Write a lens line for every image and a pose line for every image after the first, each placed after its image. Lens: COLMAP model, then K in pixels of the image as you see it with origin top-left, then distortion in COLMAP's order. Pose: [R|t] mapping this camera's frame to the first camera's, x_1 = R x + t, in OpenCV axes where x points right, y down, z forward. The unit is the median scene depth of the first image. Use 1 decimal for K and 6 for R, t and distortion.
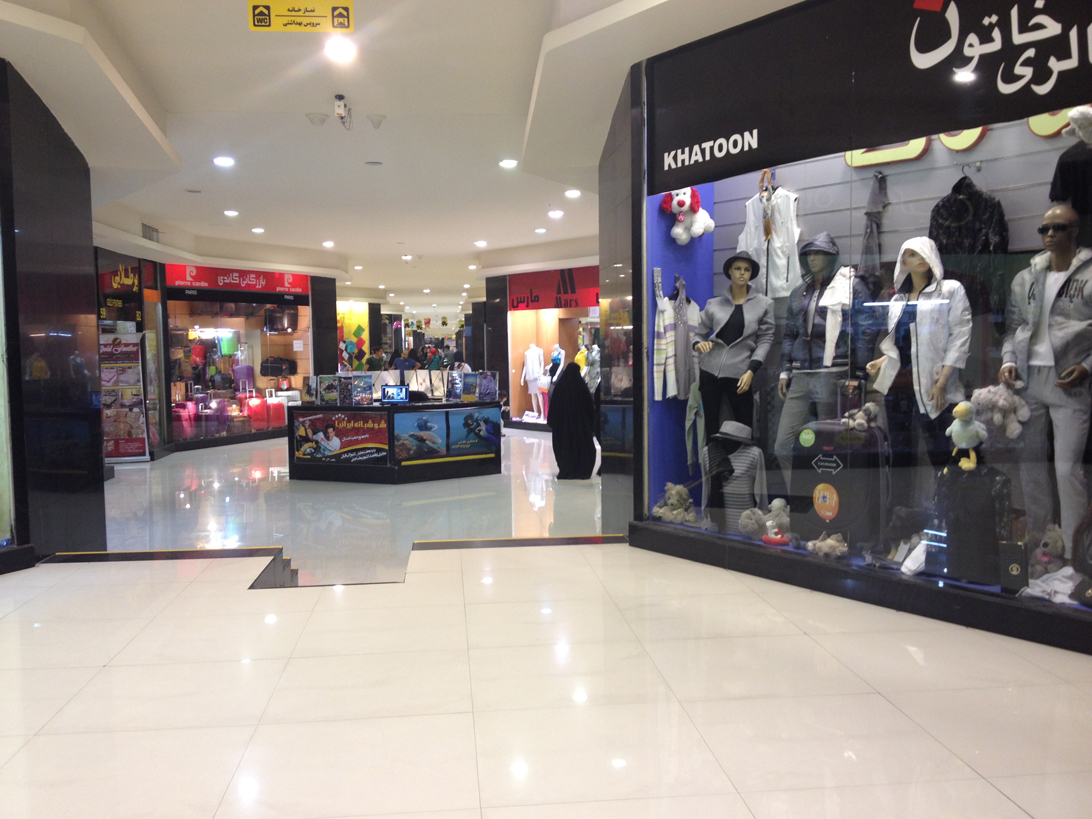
lens RADIAL K [[969.1, 0, 546.0], [0, 969.1, 409.5], [0, 0, 1]] dist [0.010582, -0.114100]
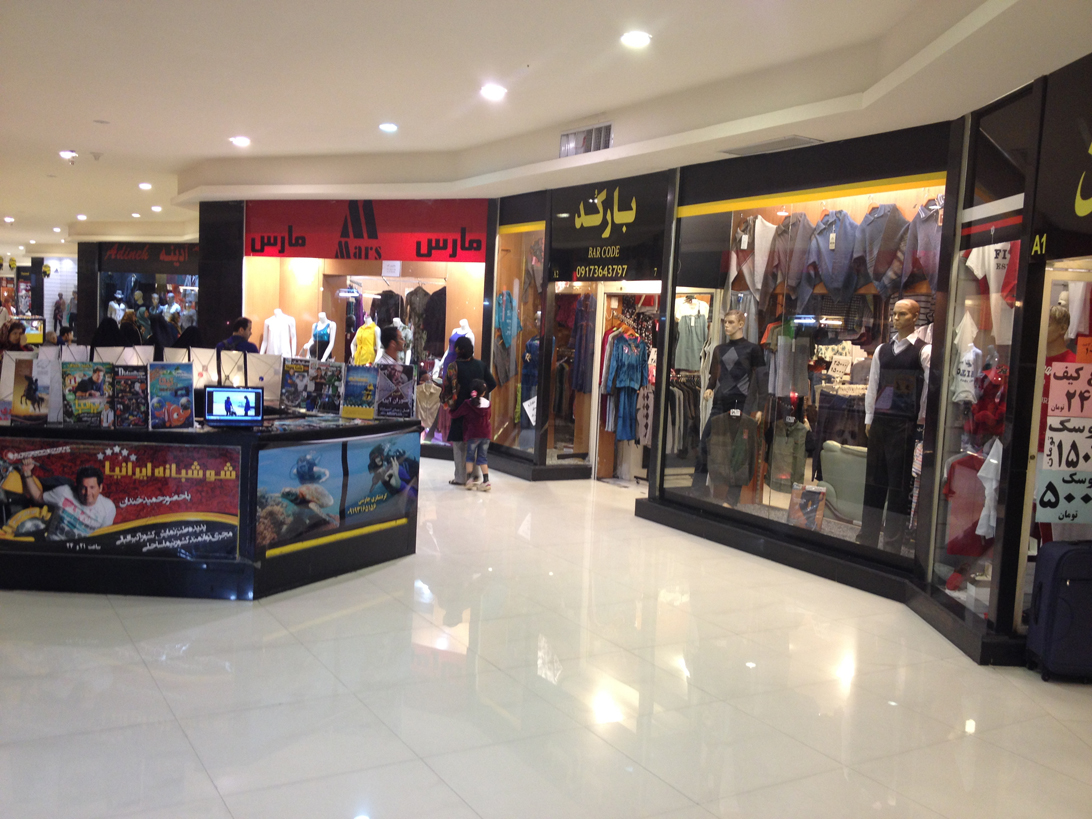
lens RADIAL K [[969.1, 0, 546.0], [0, 969.1, 409.5], [0, 0, 1]] dist [0.010582, -0.114100]
pose [[0.891384, 0.022824, 0.452675, -0.235313], [-0.035572, 0.999174, 0.019667, -0.028356], [-0.451852, -0.033633, 0.891459, 0.500760]]
